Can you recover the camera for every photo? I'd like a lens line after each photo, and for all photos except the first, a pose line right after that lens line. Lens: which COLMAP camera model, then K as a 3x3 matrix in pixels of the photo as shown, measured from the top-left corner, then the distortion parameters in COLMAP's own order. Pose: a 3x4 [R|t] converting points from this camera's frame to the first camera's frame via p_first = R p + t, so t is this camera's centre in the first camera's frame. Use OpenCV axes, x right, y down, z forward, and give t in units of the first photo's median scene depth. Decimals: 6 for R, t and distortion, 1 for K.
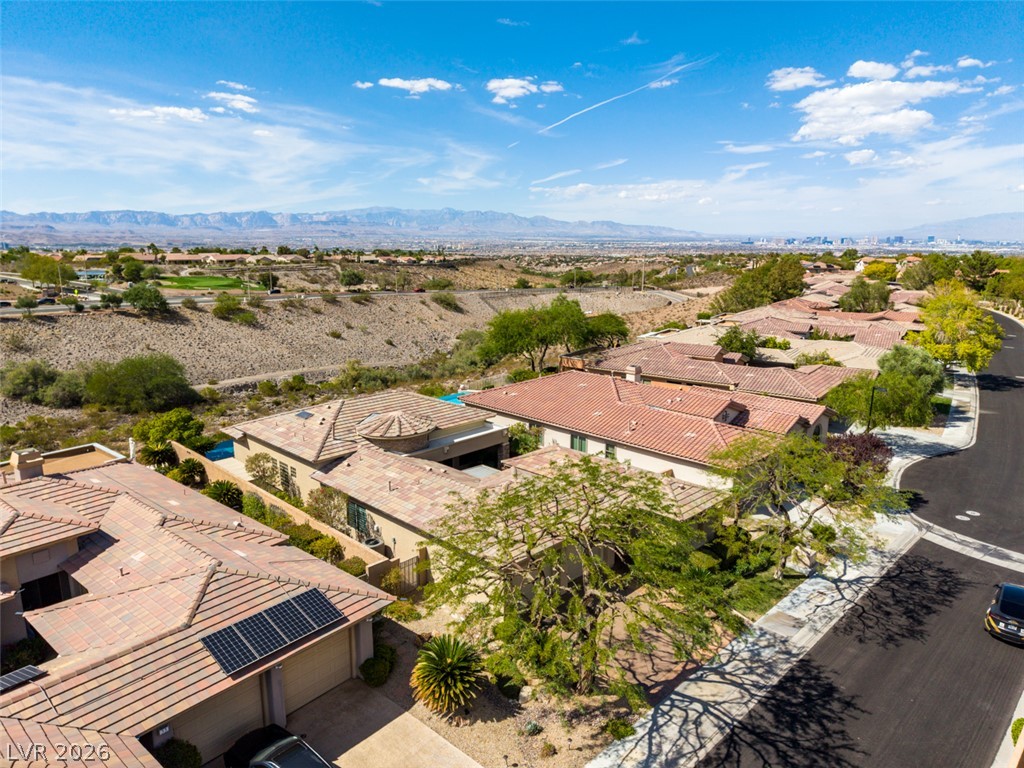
lens RADIAL K [[682.0, 0, 512.8], [0, 682.0, 388.6], [0, 0, 1]] dist [0.050254, -0.053465]
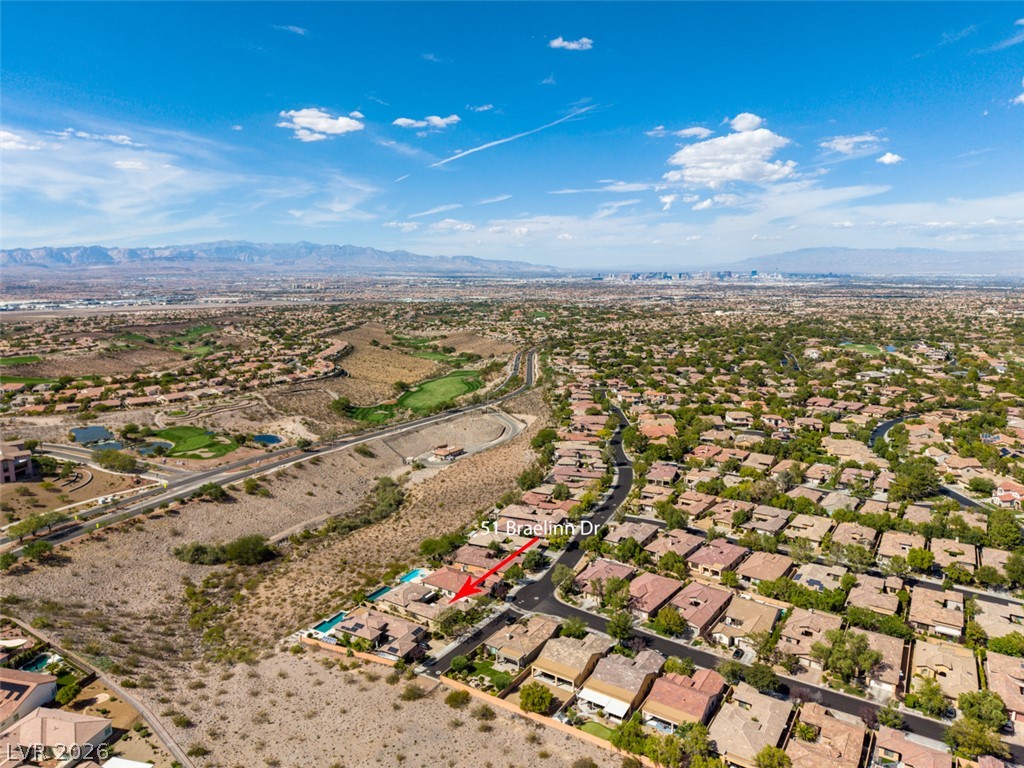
lens RADIAL K [[683.2, 0, 512.3], [0, 683.2, 387.6], [0, 0, 1]] dist [0.039913, -0.043008]
pose [[0.980504, -0.039993, 0.192384, -0.118620], [0.049048, 0.997890, -0.042535, -0.393357], [-0.190277, 0.051142, 0.980397, -1.349536]]
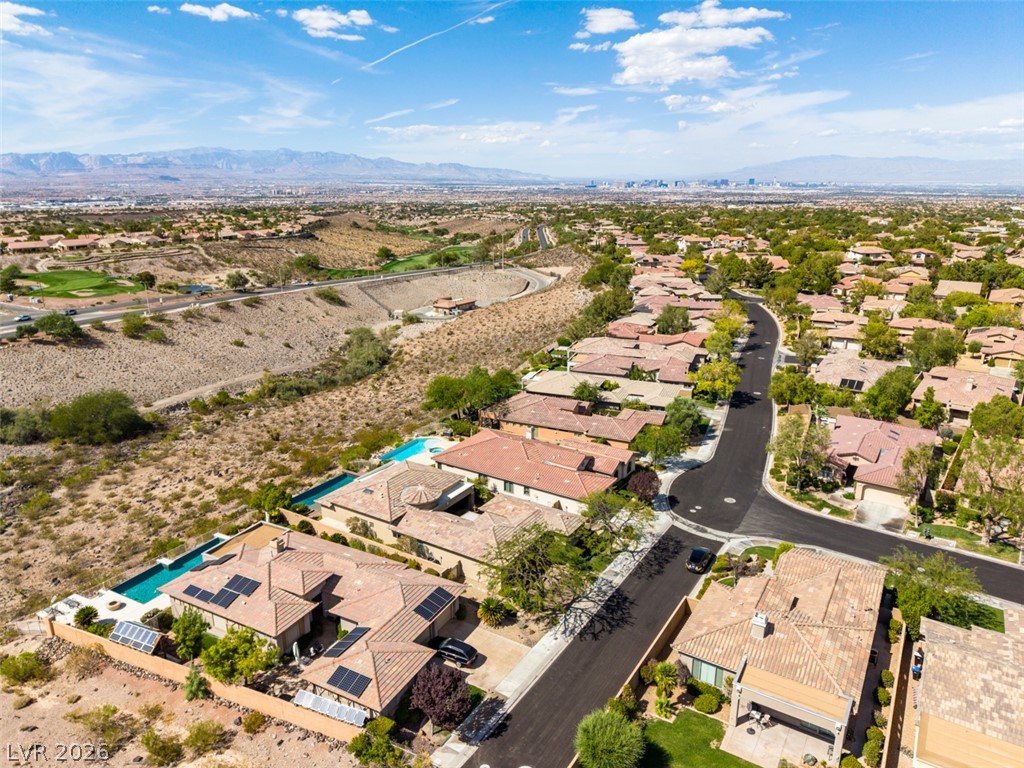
lens RADIAL K [[684.9, 0, 512.0], [0, 684.9, 384.0], [0, 0, 1]] dist [0.035052, -0.037043]
pose [[0.977500, -0.065149, 0.200620, -0.086672], [0.050735, 0.995803, 0.076172, -0.117685], [-0.204741, -0.064280, 0.976703, -0.278145]]
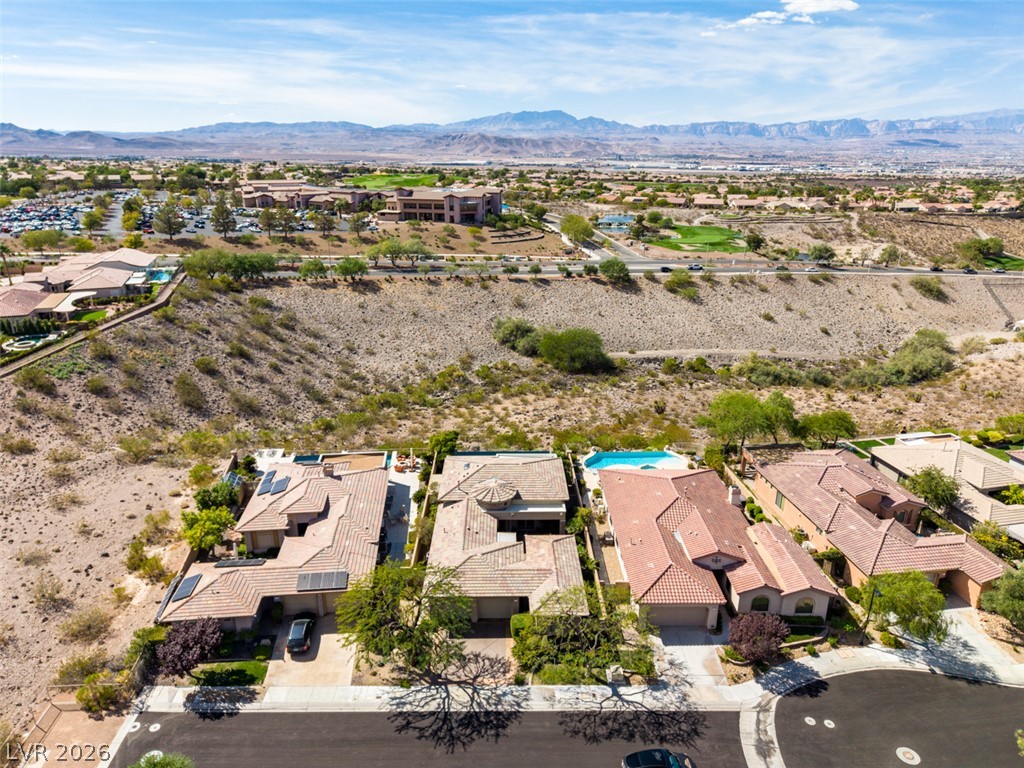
lens RADIAL K [[683.2, 0, 512.3], [0, 683.2, 387.6], [0, 0, 1]] dist [0.039913, -0.043008]
pose [[0.714335, 0.234694, -0.659276, 0.286403], [-0.154839, 0.971743, 0.178159, -0.156824], [0.682460, -0.025183, 0.730489, -0.068948]]
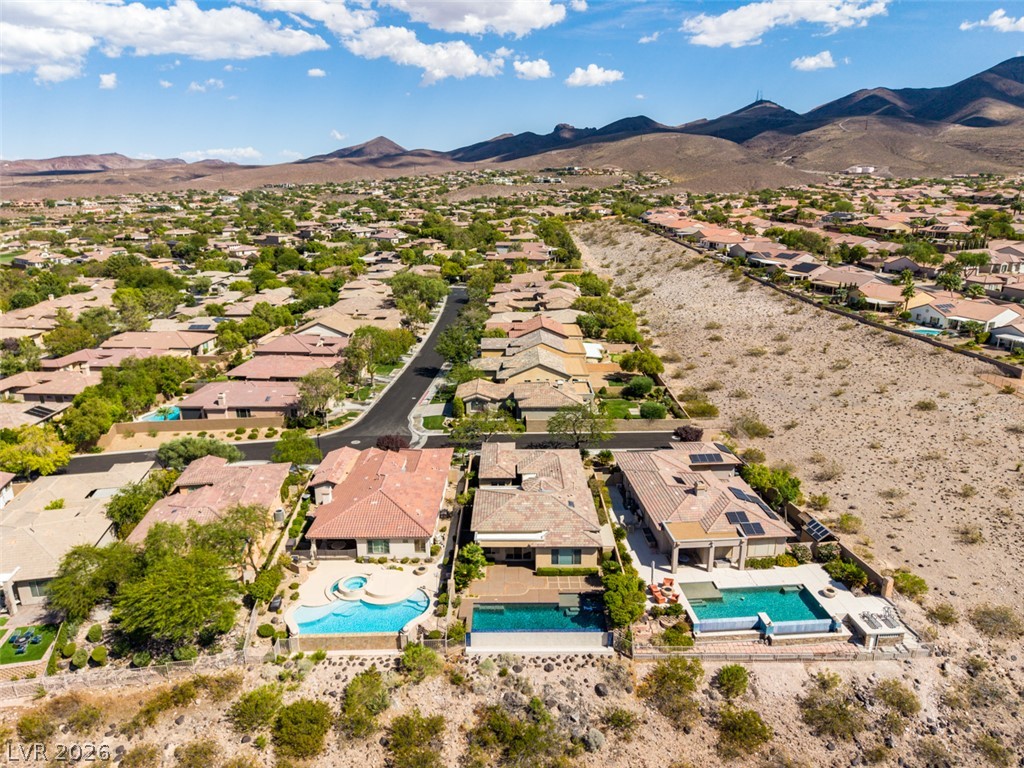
lens RADIAL K [[683.2, 0, 512.3], [0, 683.2, 387.6], [0, 0, 1]] dist [0.039913, -0.043008]
pose [[-0.703070, -0.205265, 0.680852, -0.421522], [0.161292, 0.886453, 0.433805, -0.322294], [-0.692588, 0.414811, -0.590131, 0.636928]]
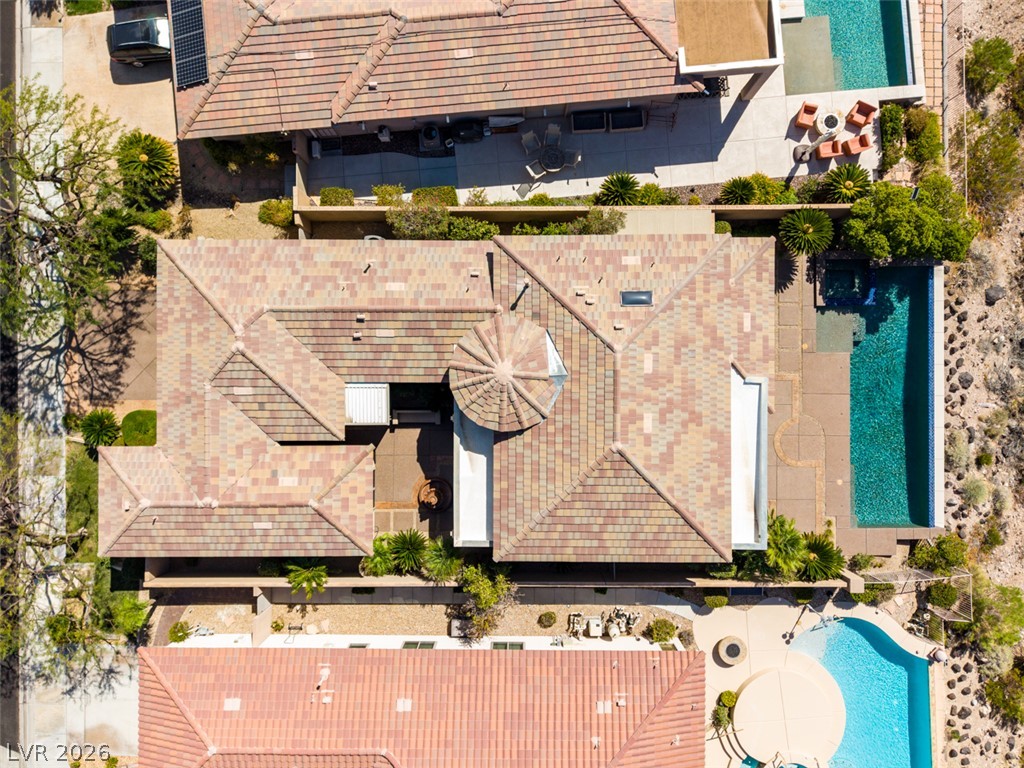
lens RADIAL K [[682.0, 0, 512.8], [0, 682.0, 388.6], [0, 0, 1]] dist [0.050254, -0.053465]
pose [[-0.709230, 0.704977, -0.000597, -0.049181], [-0.149208, -0.149280, 0.977473, -0.188071], [0.689007, 0.693341, 0.211062, 0.263691]]
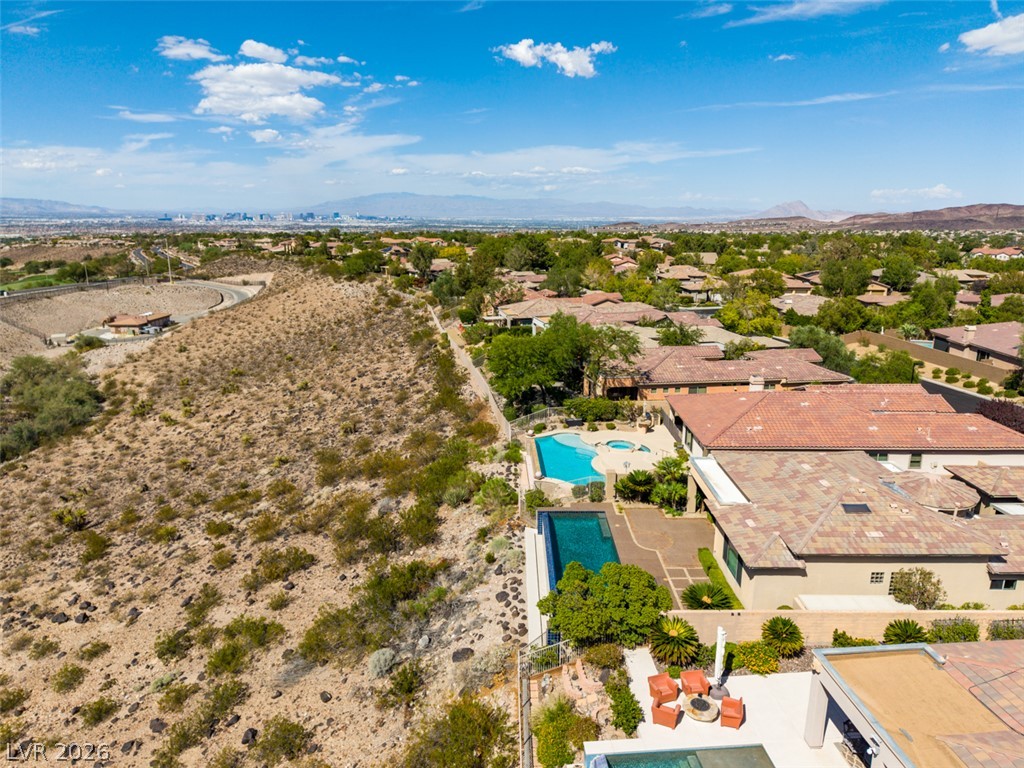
lens RADIAL K [[683.2, 0, 512.3], [0, 683.2, 387.6], [0, 0, 1]] dist [0.039913, -0.043008]
pose [[0.710003, -0.177085, 0.681569, -0.348436], [0.155422, 0.983404, 0.093602, -0.074539], [-0.686833, 0.039473, 0.725743, 0.215987]]
